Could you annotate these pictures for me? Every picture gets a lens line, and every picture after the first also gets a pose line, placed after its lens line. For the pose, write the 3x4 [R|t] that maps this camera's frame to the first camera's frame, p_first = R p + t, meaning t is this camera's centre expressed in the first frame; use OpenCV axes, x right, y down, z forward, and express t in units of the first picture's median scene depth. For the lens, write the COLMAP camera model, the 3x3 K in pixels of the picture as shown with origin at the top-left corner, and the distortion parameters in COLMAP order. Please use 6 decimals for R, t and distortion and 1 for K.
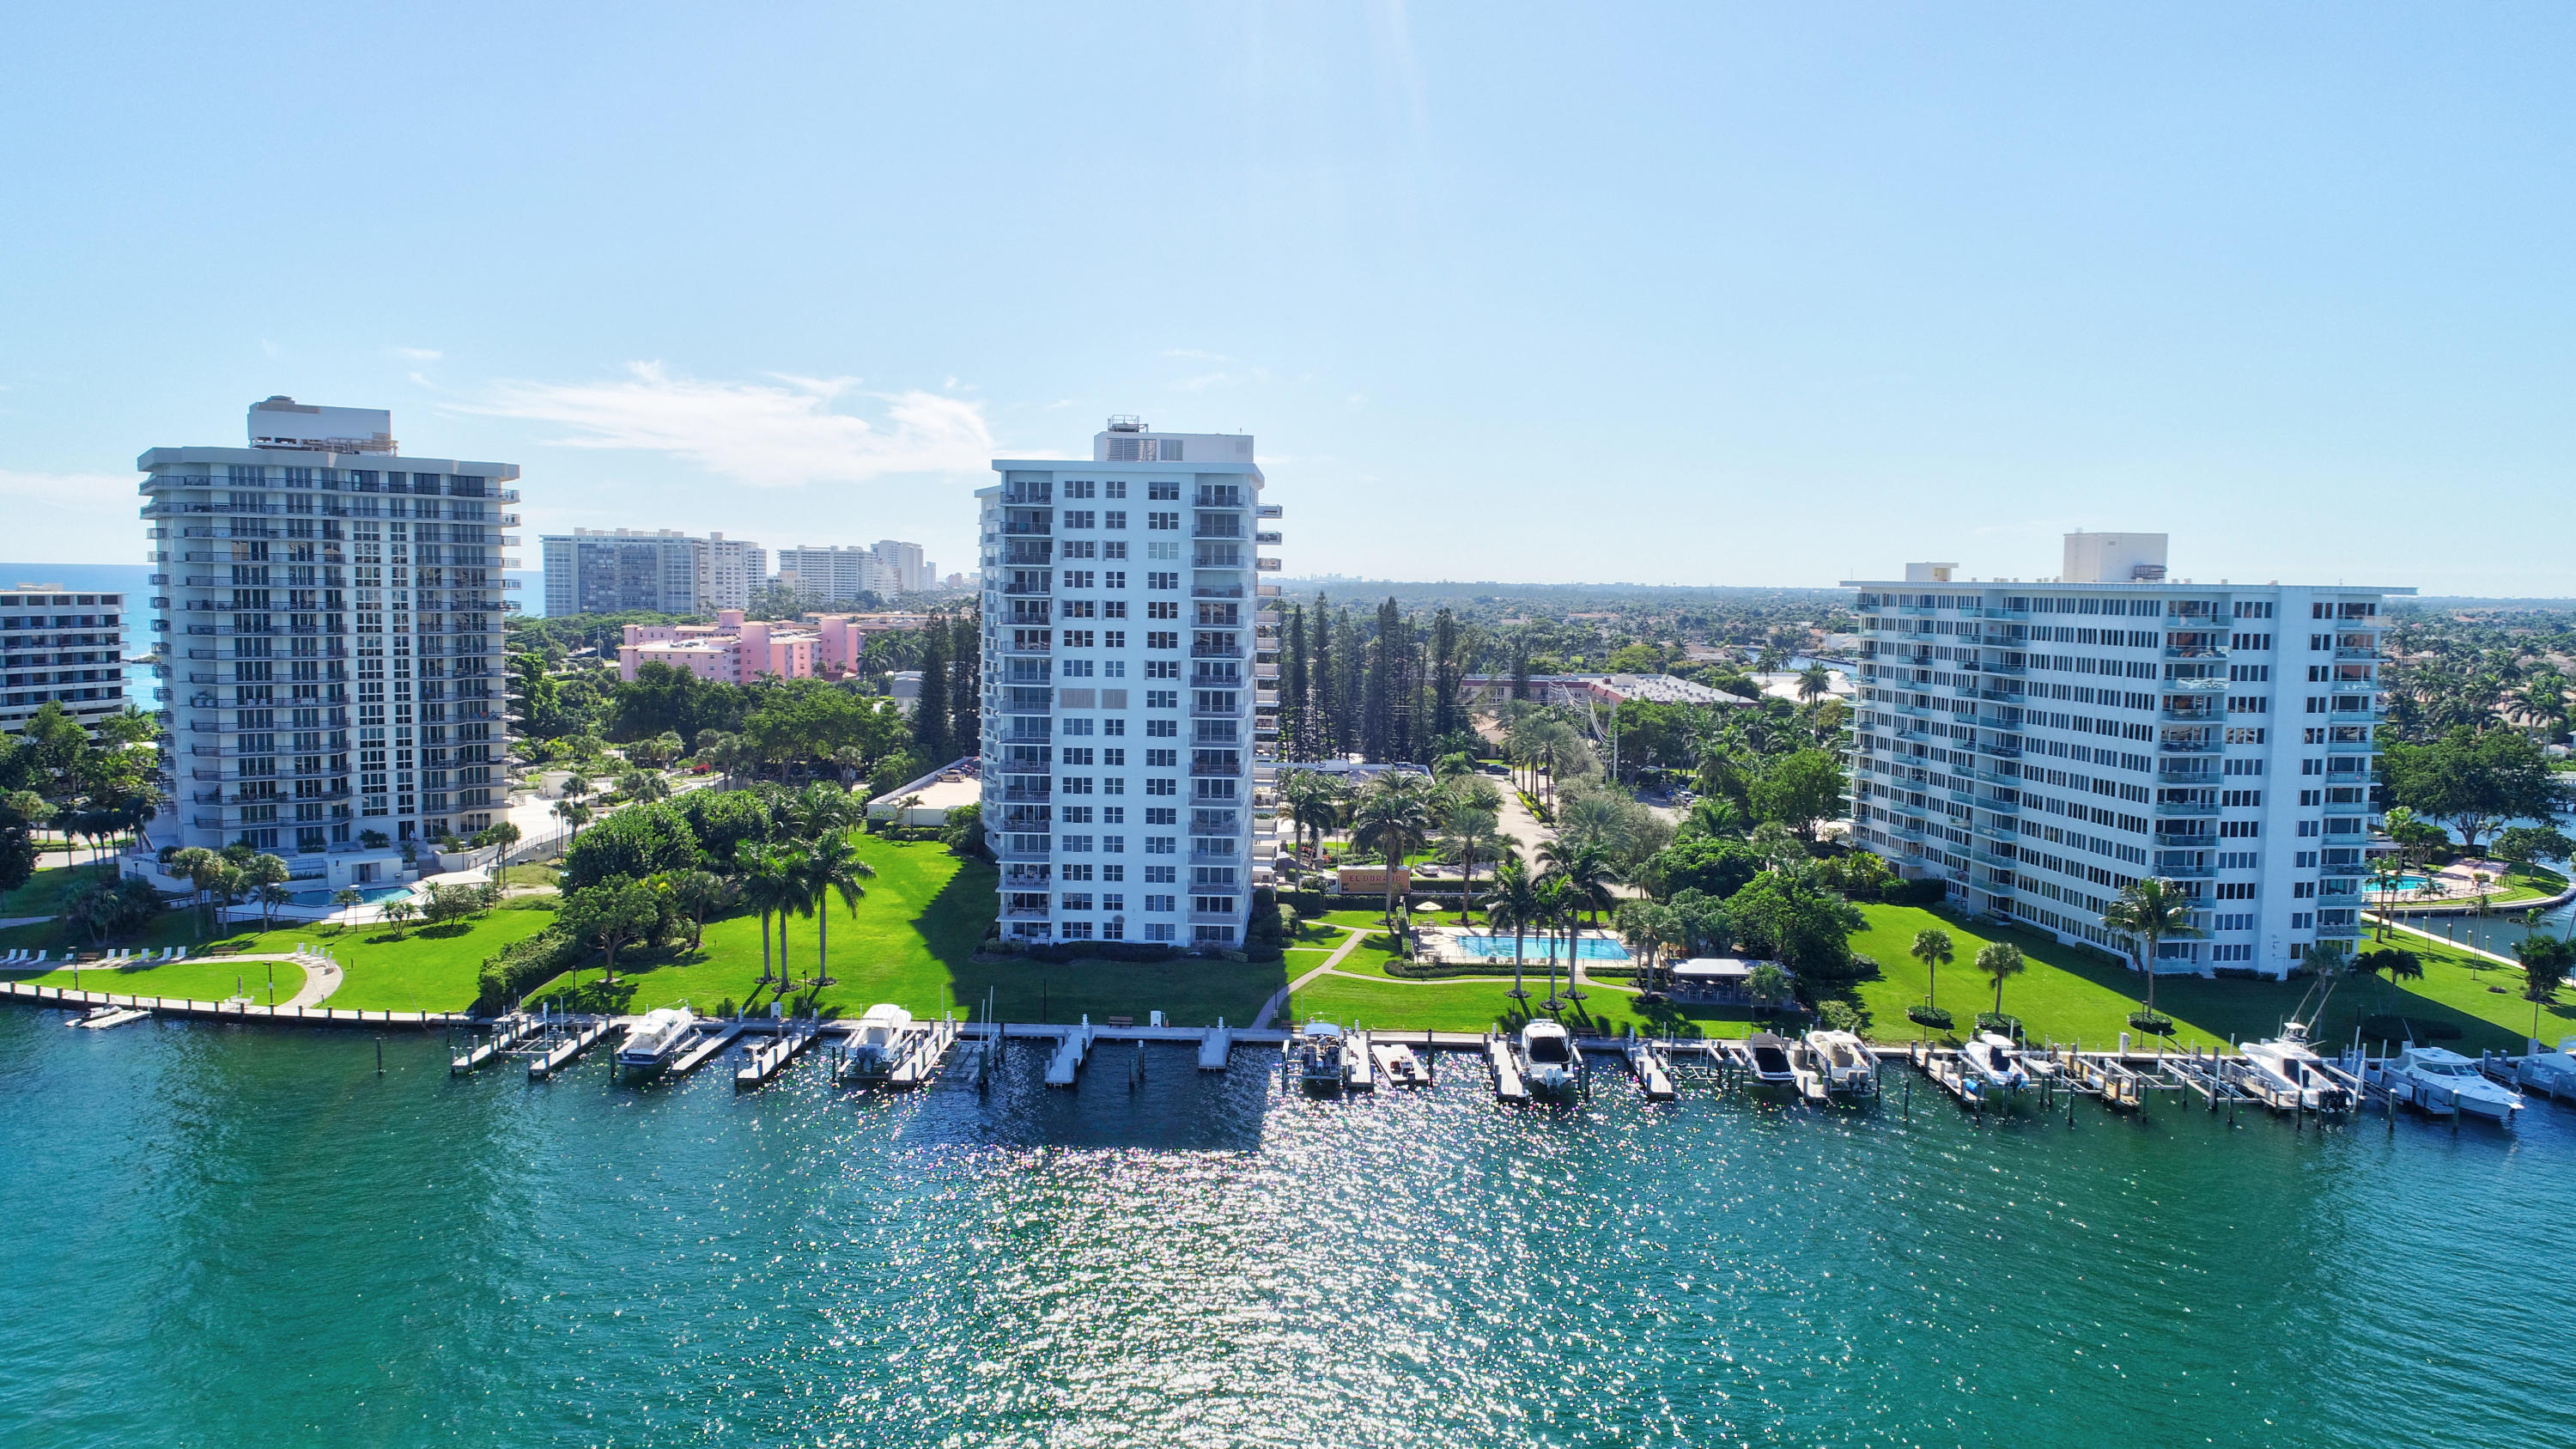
lens RADIAL K [[1723.6, 0, 1301.7], [0, 1723.6, 716.8], [0, 0, 1]] dist [0.004313, -0.004237]
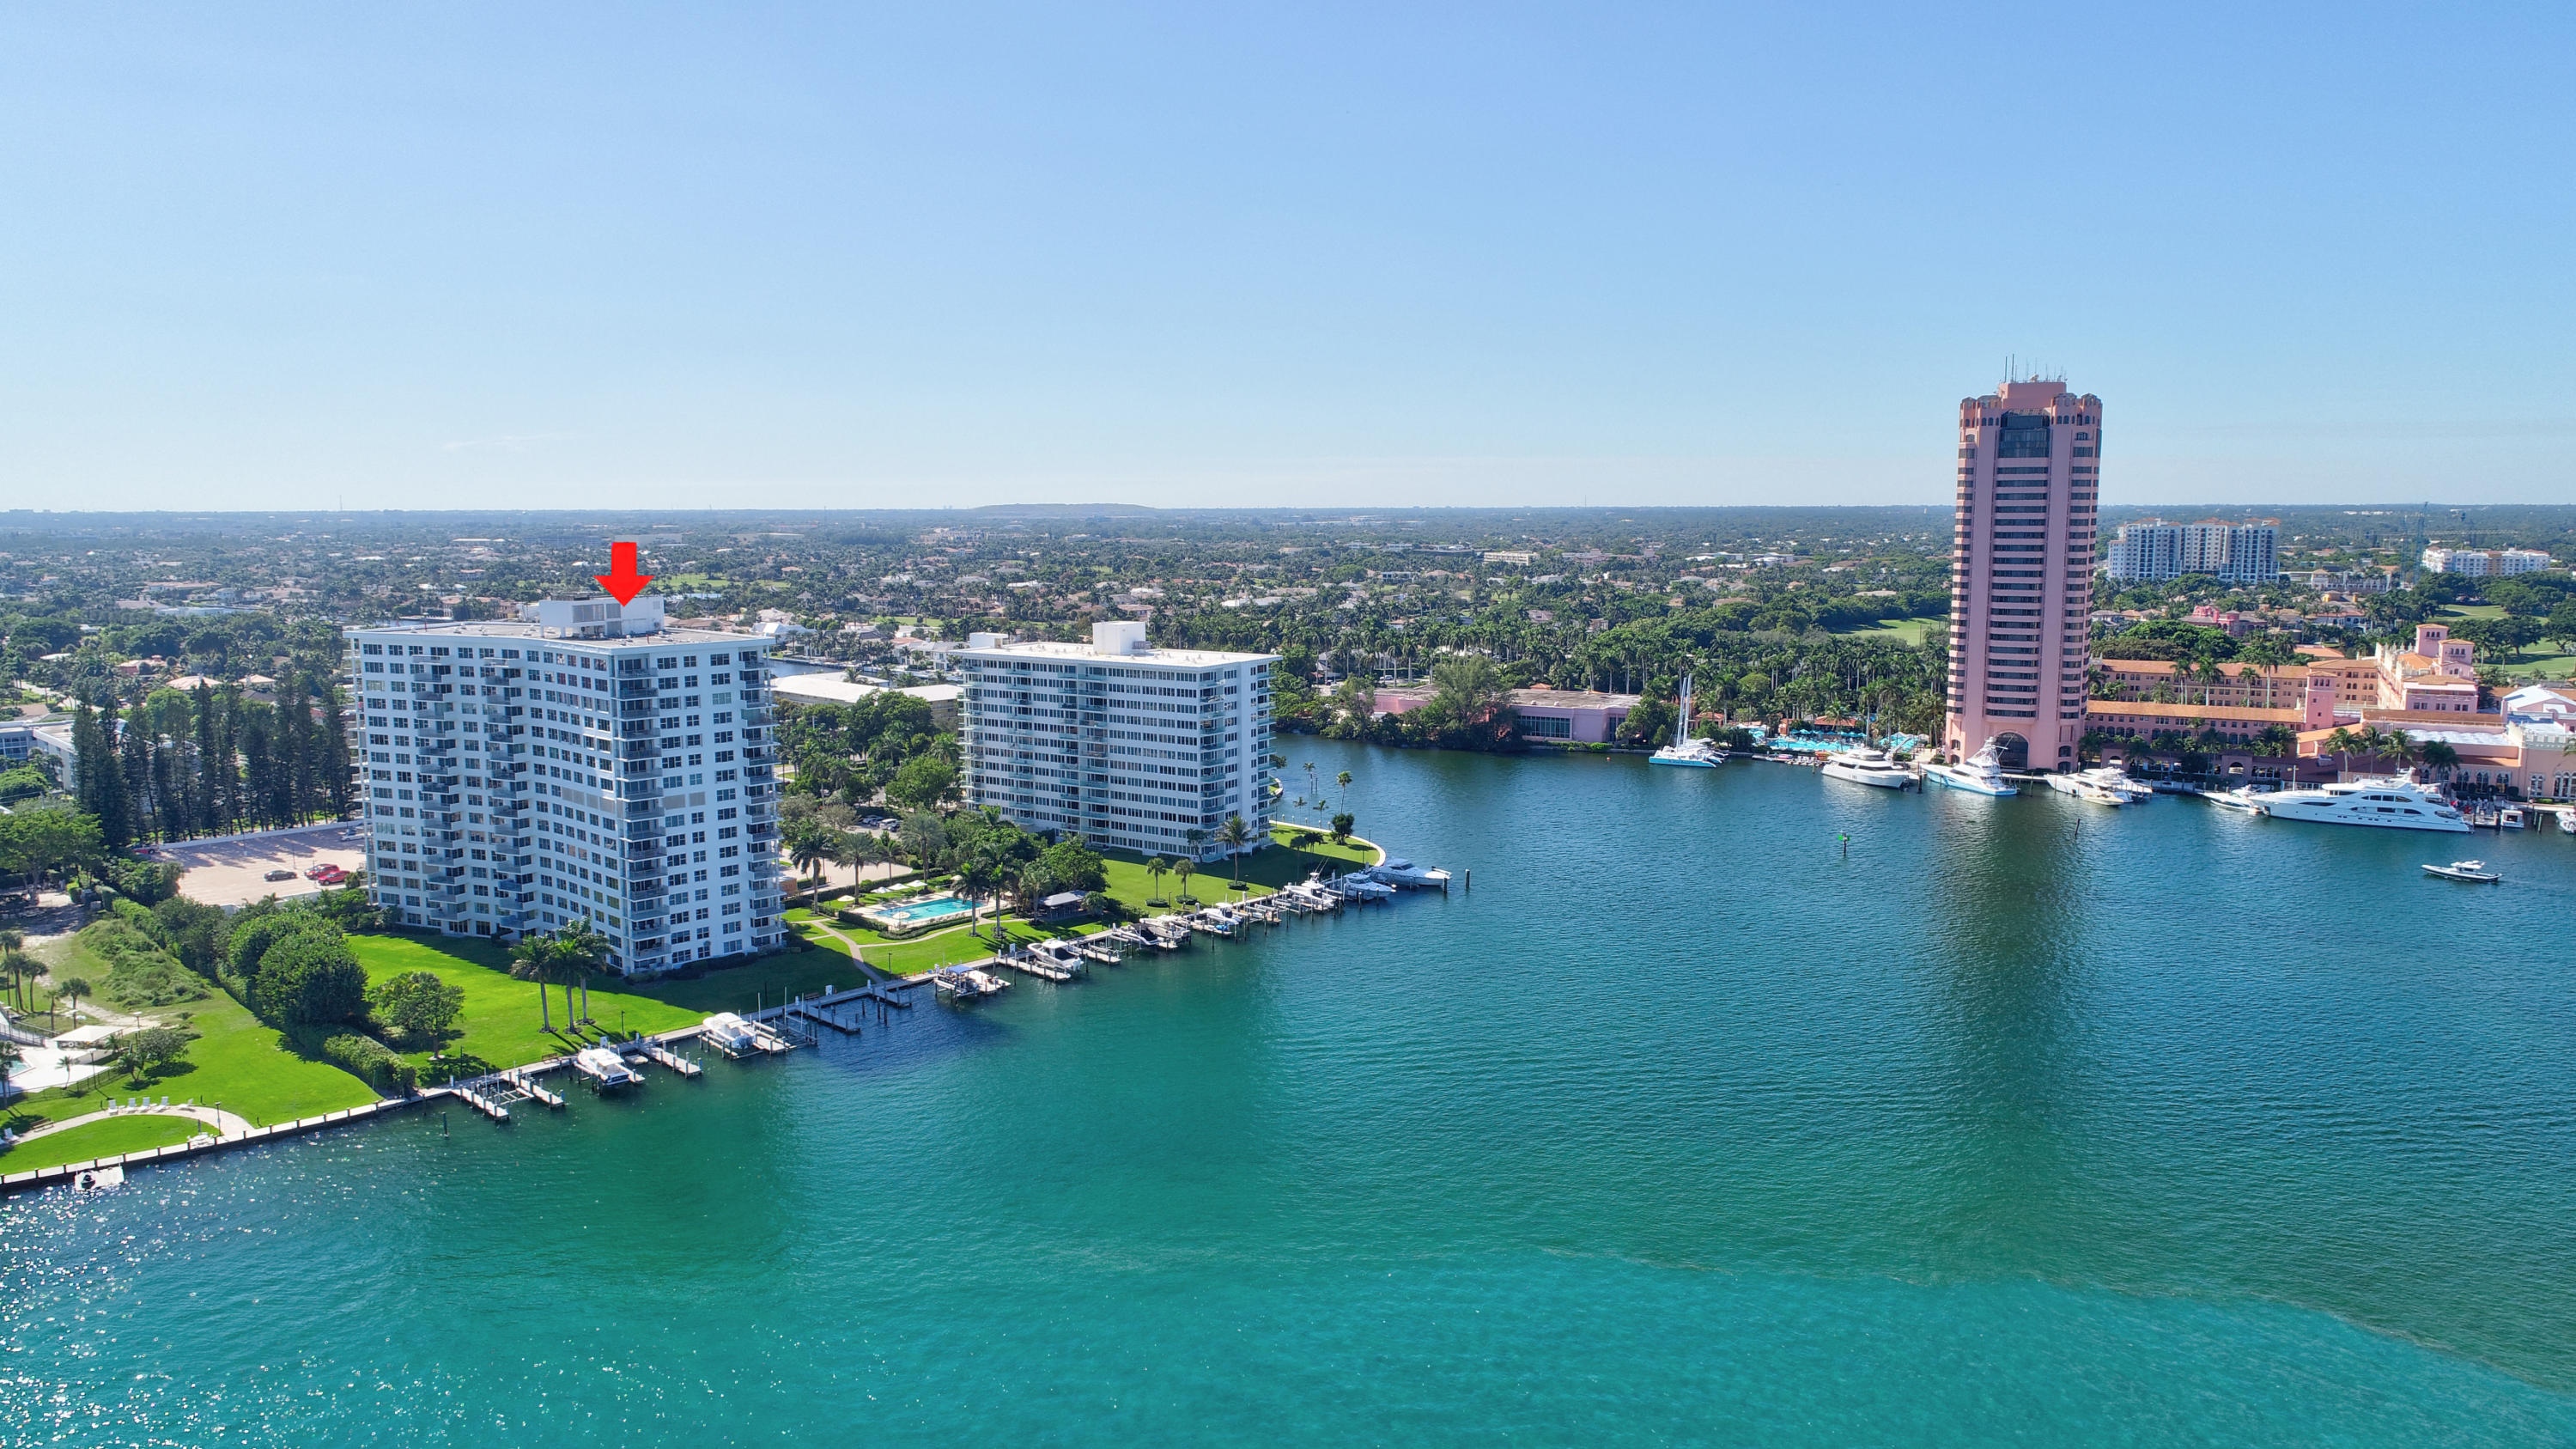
lens RADIAL K [[1723.6, 0, 1292.4], [0, 1723.6, 729.1], [0, 0, 1]] dist [0.004313, -0.004237]
pose [[0.672031, -0.112836, 0.731876, -0.850719], [0.070306, 0.993581, 0.088627, -0.167267], [-0.737178, -0.008105, 0.675650, -0.395569]]
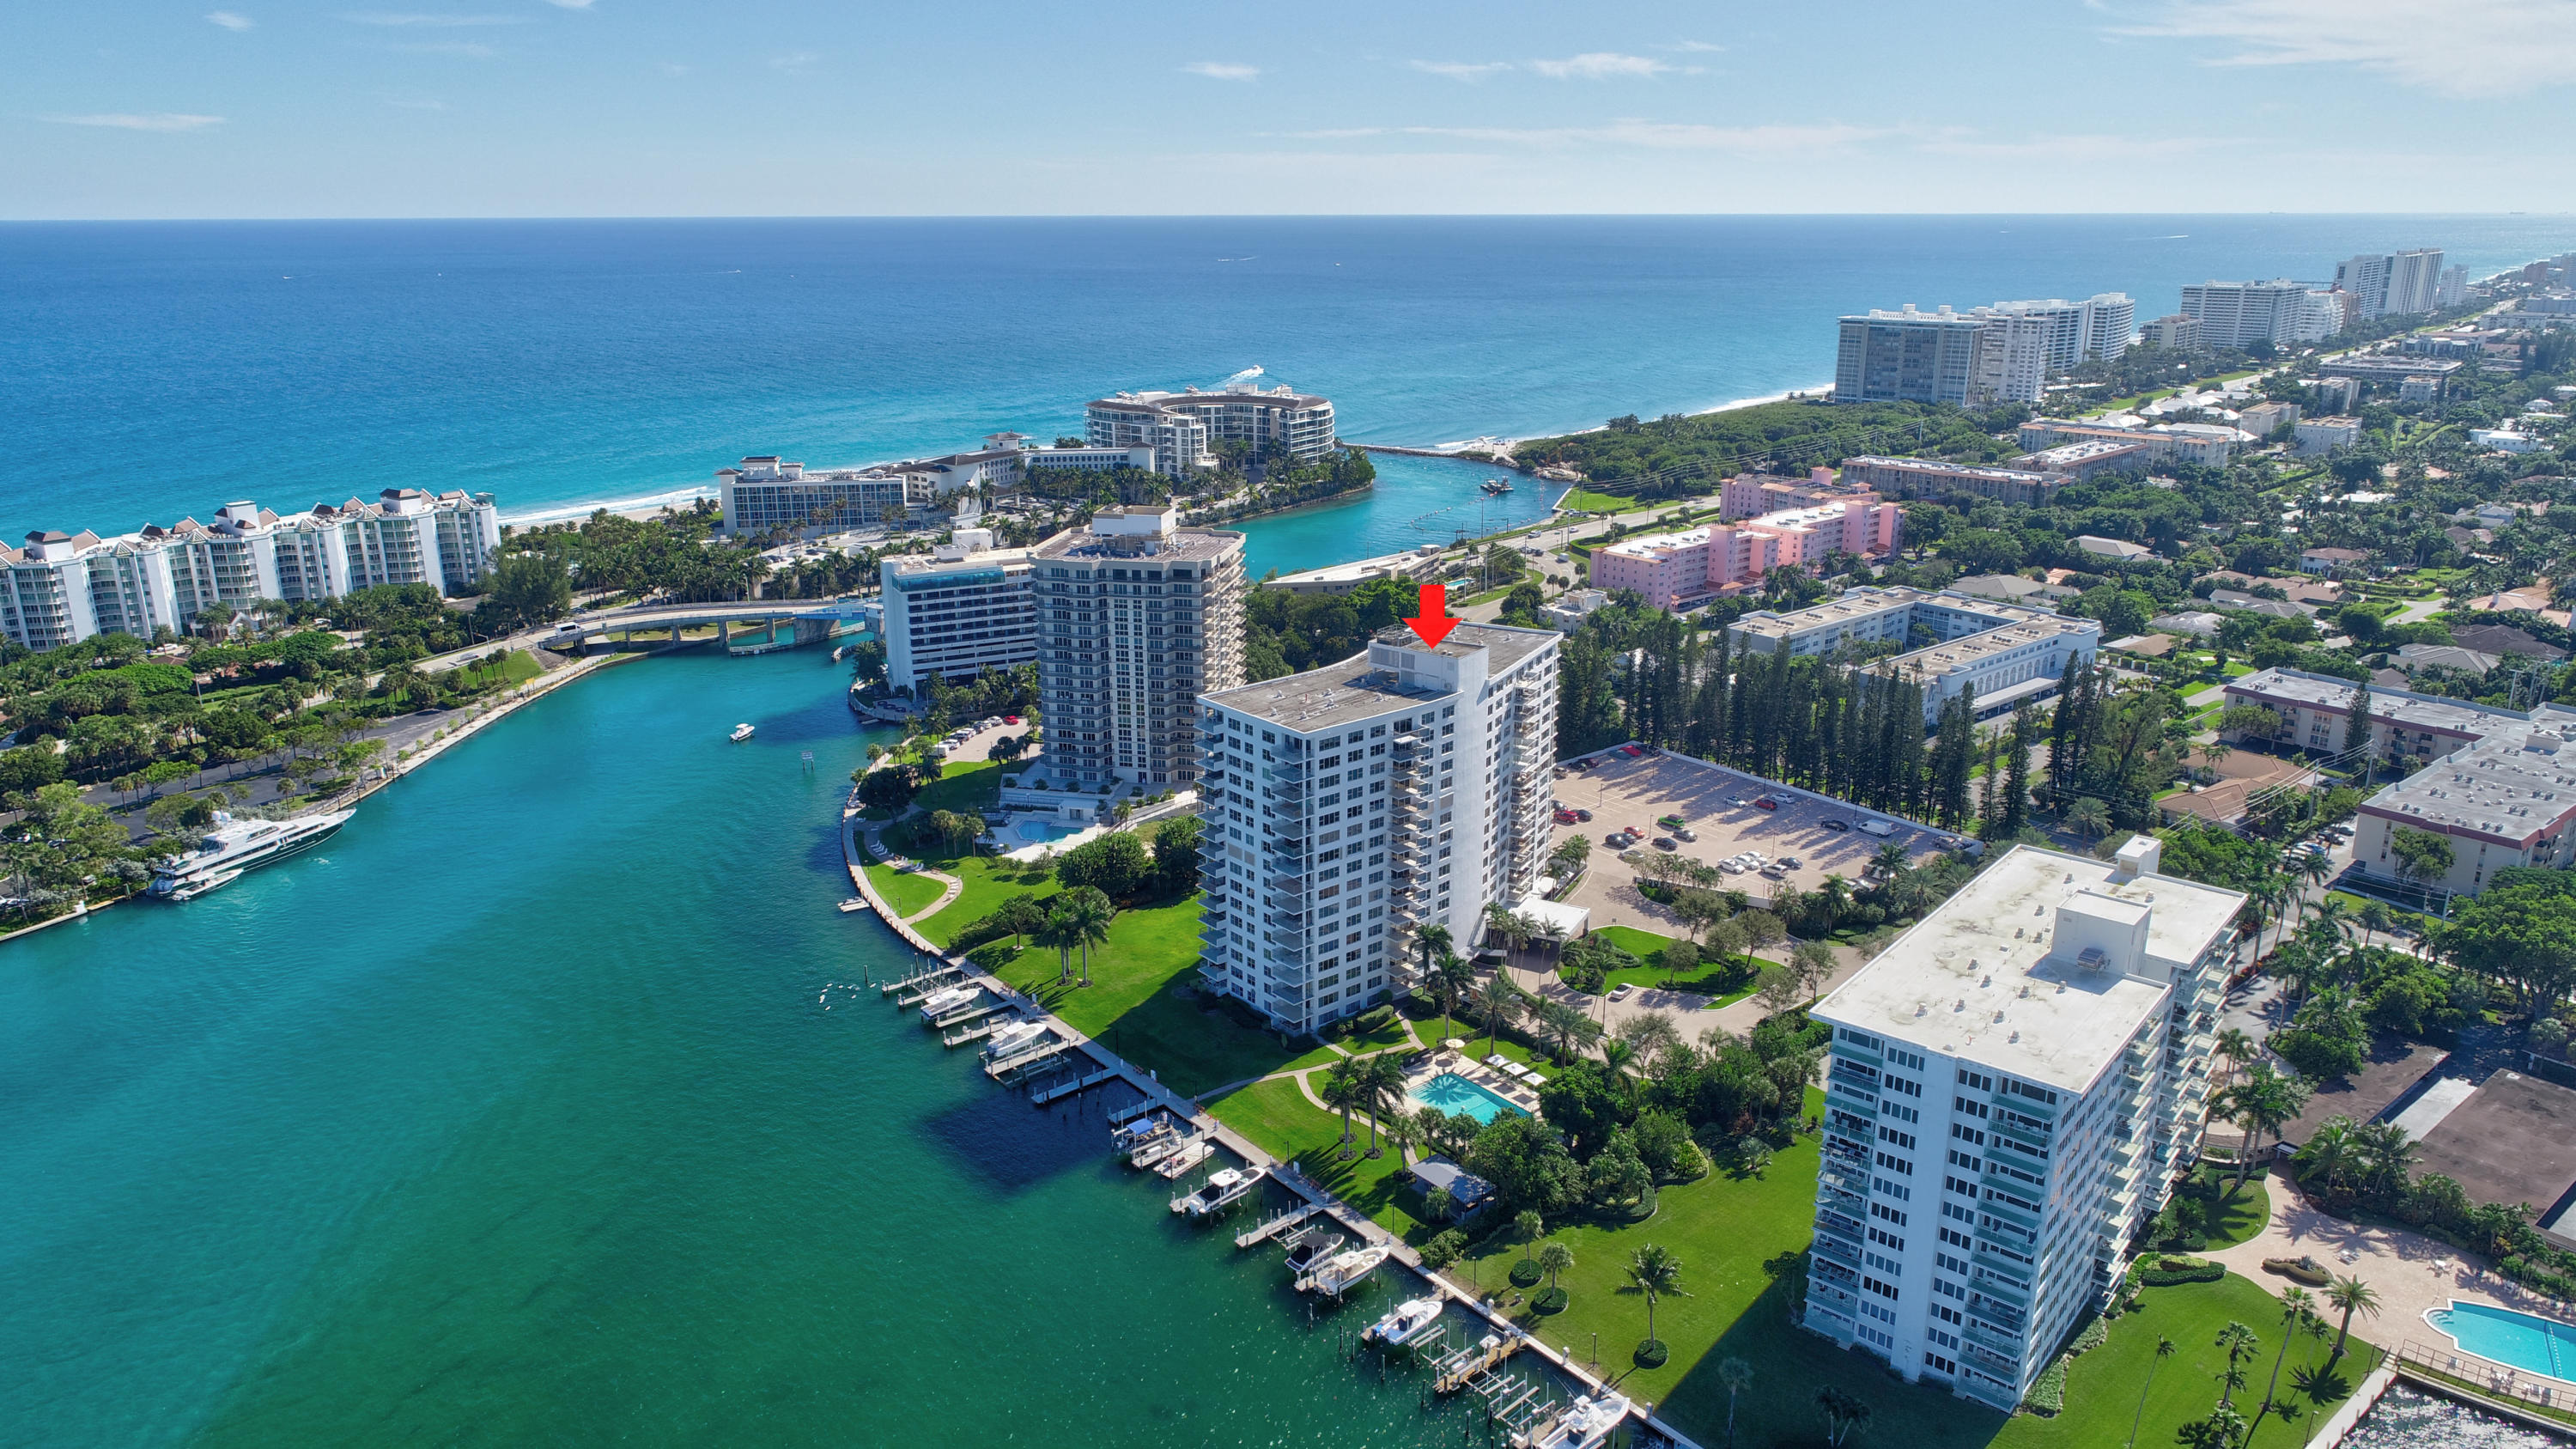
lens RADIAL K [[1723.6, 0, 1296.0], [0, 1723.6, 715.6], [0, 0, 1]] dist [0.004313, -0.004237]
pose [[0.655965, 0.196995, -0.728631, 1.017942], [-0.047607, 0.974217, 0.220533, -0.477055], [0.753288, -0.109974, 0.648431, 0.042609]]
